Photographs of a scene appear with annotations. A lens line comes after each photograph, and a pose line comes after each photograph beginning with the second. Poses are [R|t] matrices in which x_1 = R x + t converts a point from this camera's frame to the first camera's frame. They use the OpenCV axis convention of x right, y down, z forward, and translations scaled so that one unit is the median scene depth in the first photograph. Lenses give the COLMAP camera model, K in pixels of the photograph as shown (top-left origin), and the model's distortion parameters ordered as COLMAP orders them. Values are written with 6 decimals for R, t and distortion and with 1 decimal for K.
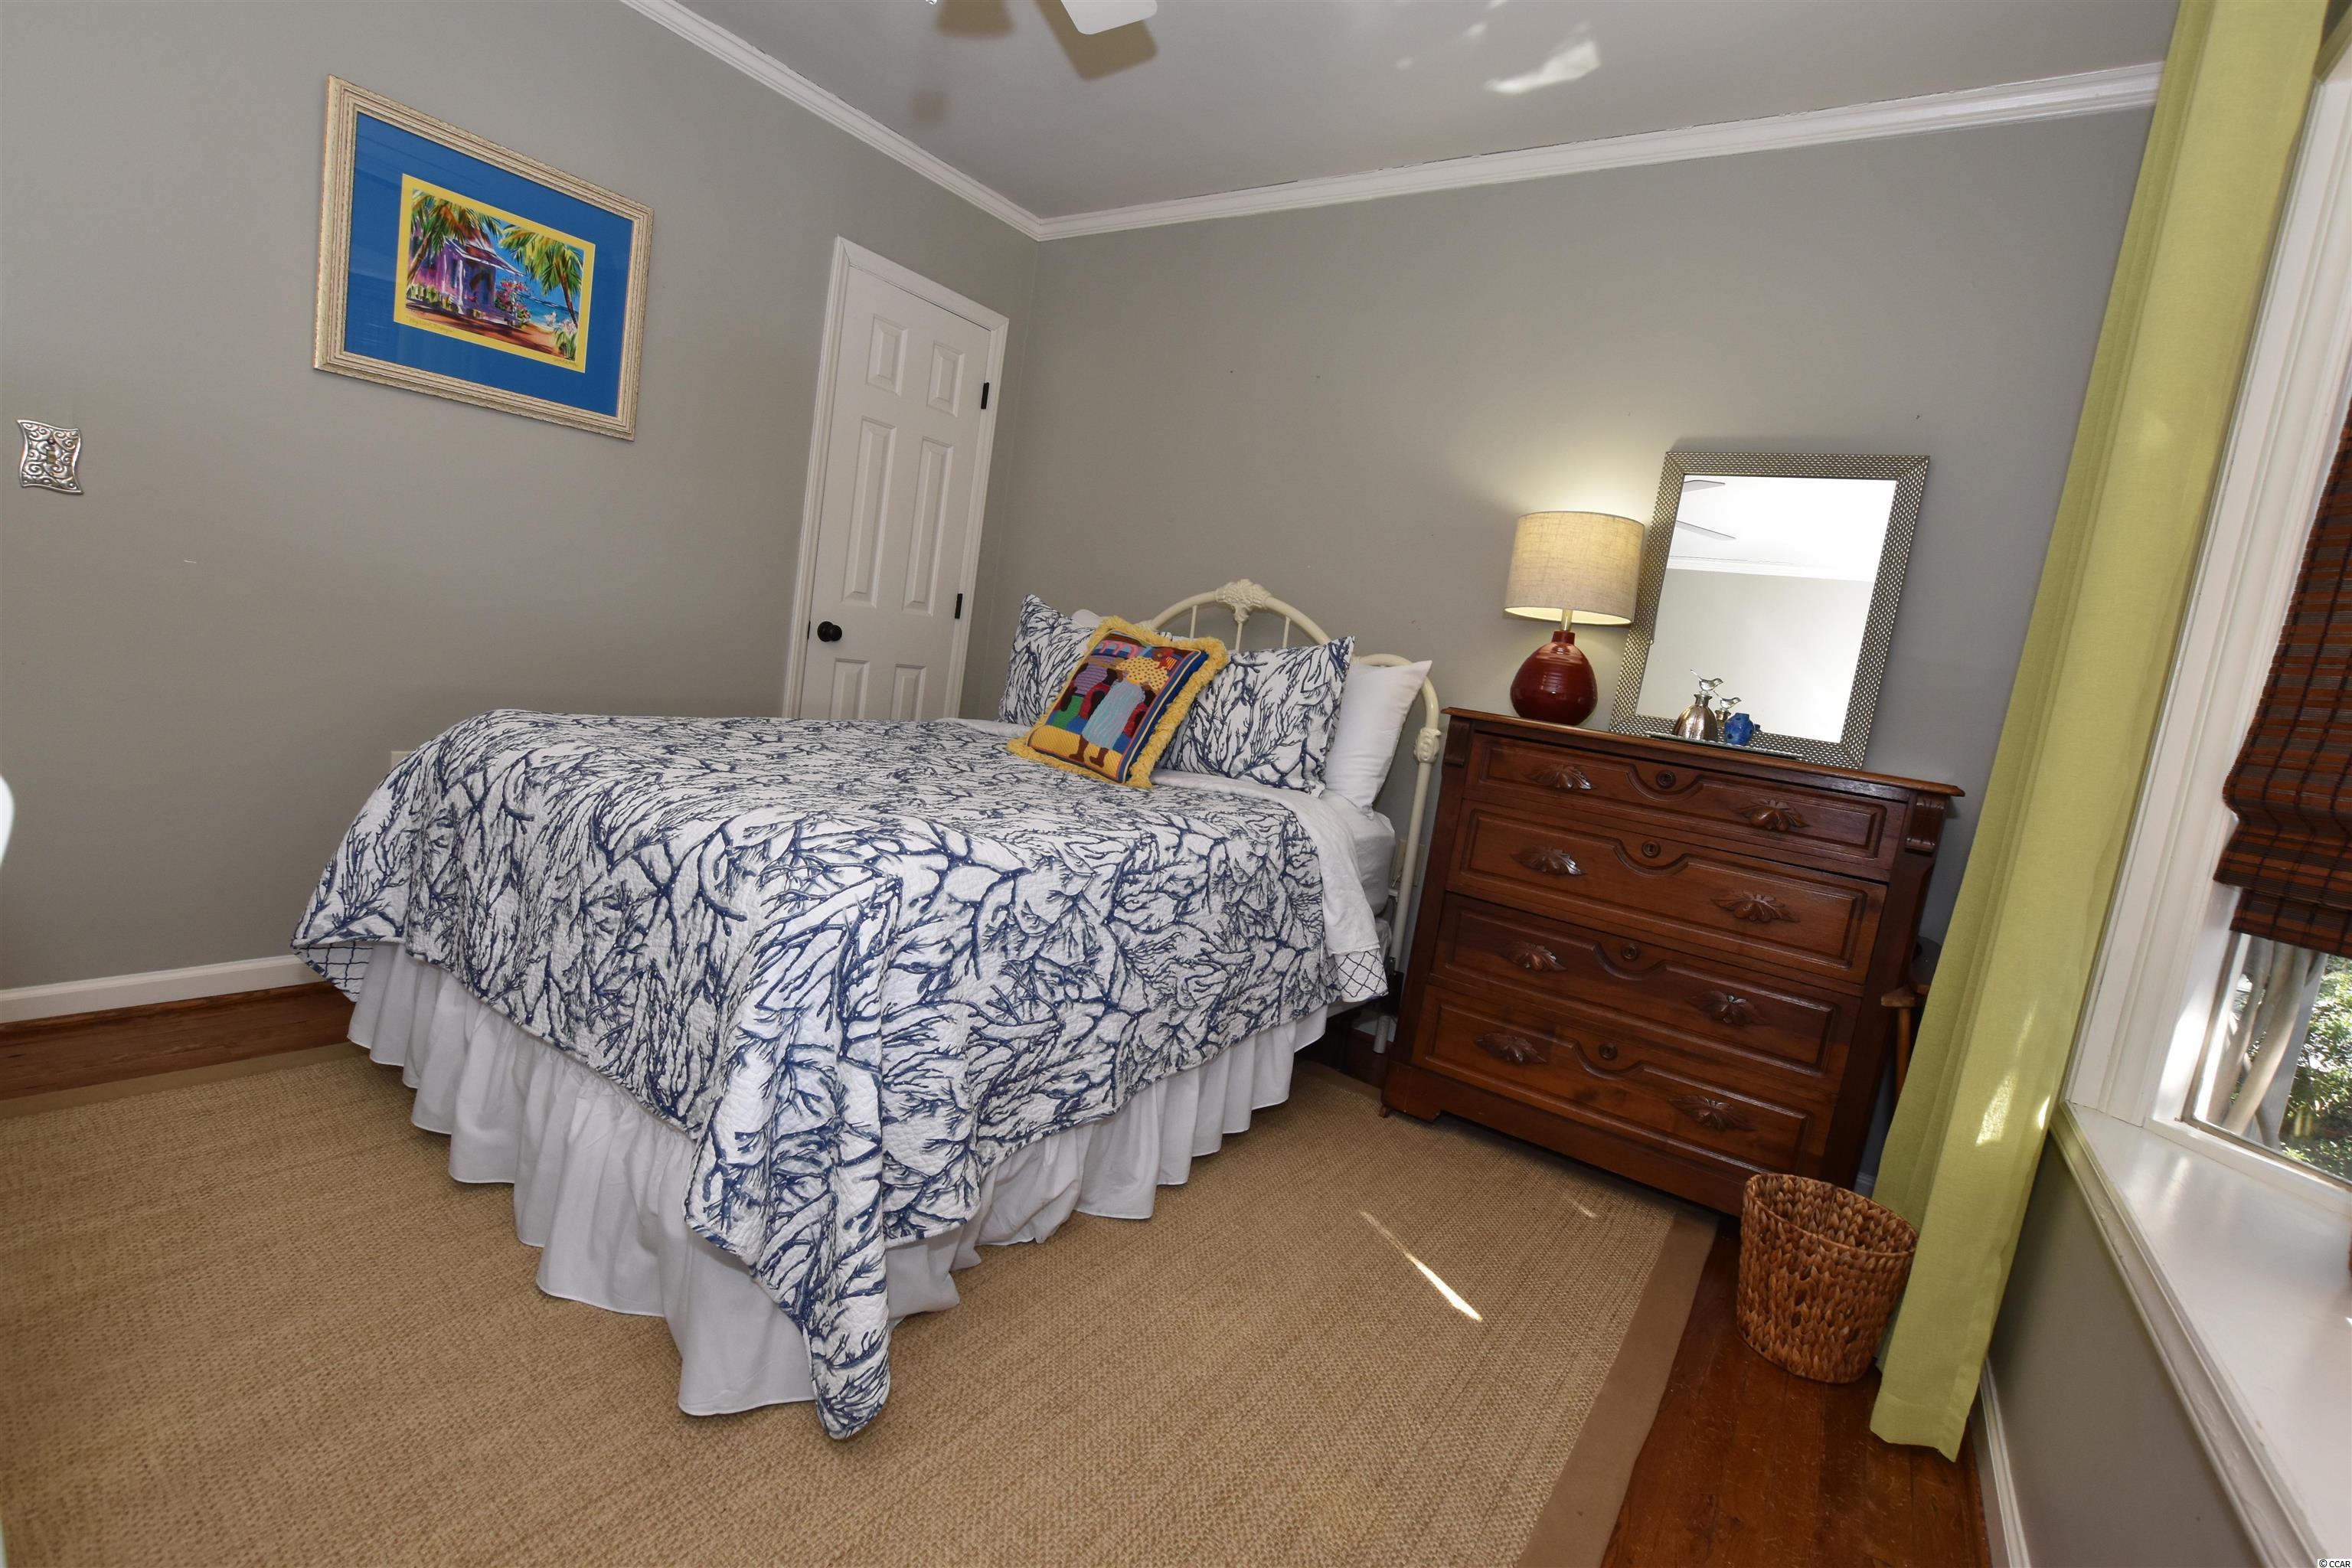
lens RADIAL K [[1036.8, 0, 1183.8], [0, 1036.8, 788.8], [0, 0, 1]] dist [-0.034981, 0.005569]
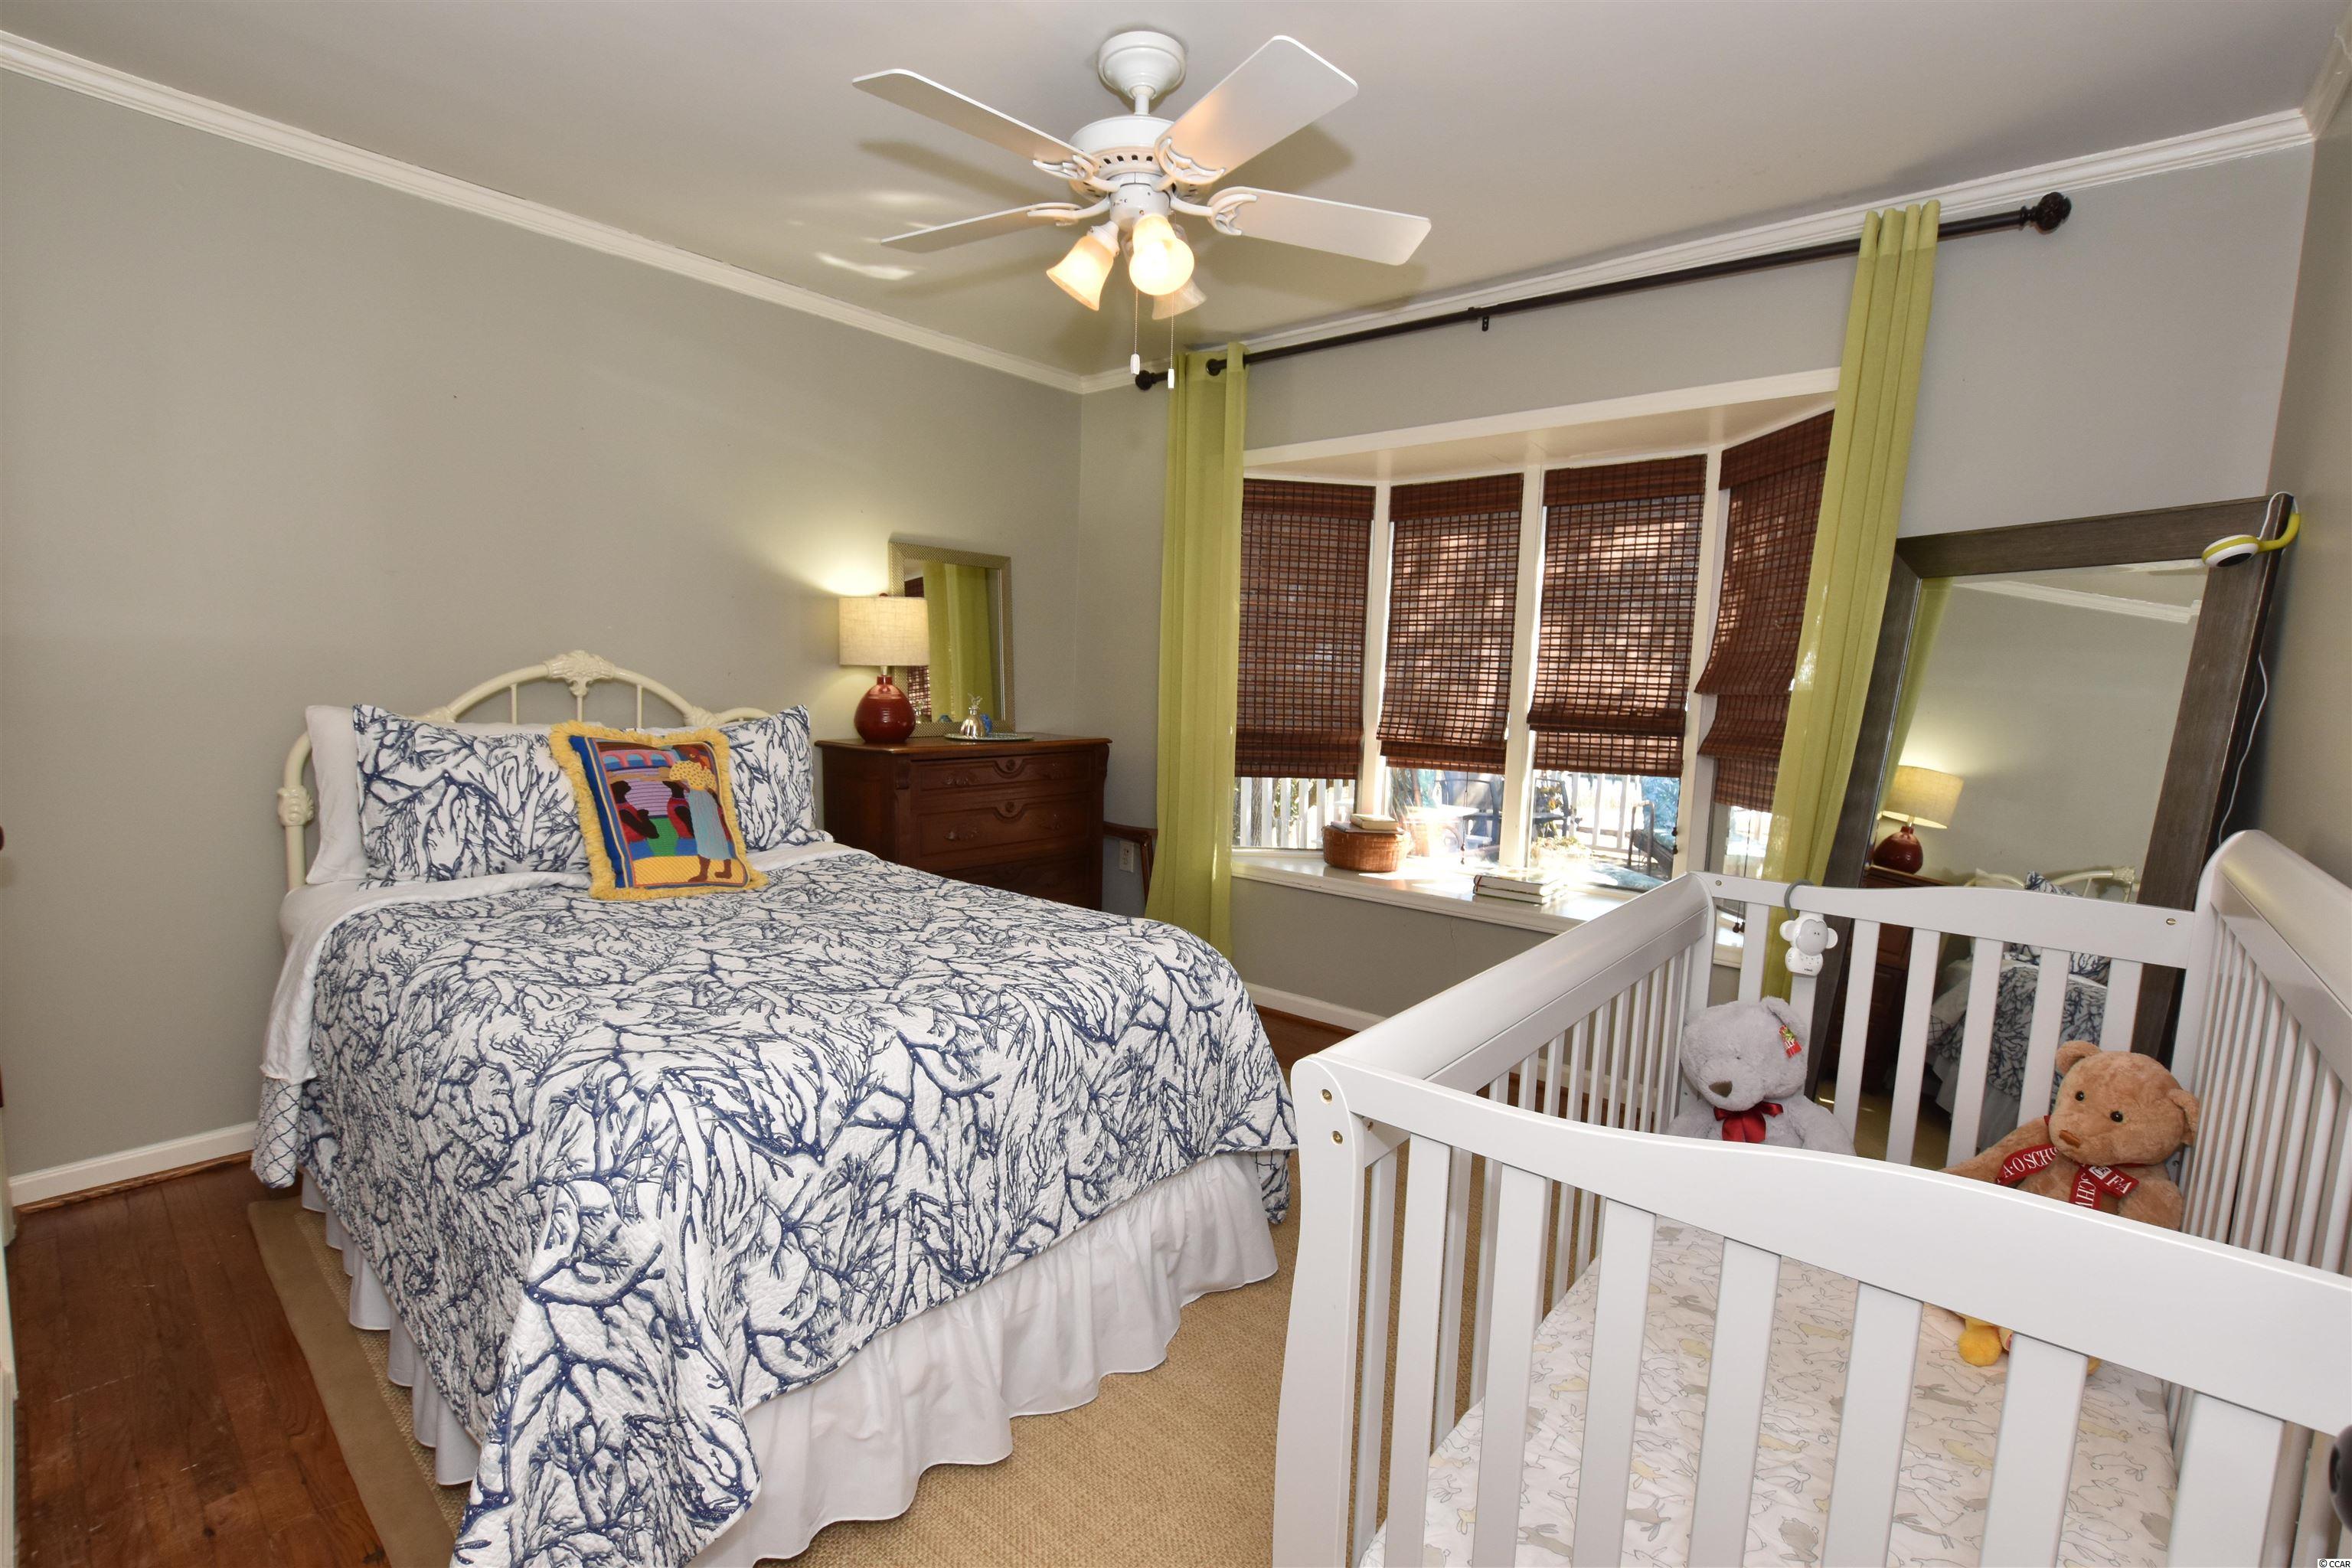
lens RADIAL K [[1036.8, 0, 1188.4], [0, 1036.8, 789.3], [0, 0, 1]] dist [-0.034981, 0.005569]
pose [[0.105659, -0.255397, 0.961045, -1.334533], [0.107590, 0.963718, 0.244279, -0.413706], [-0.988565, 0.077588, 0.129304, 0.582788]]
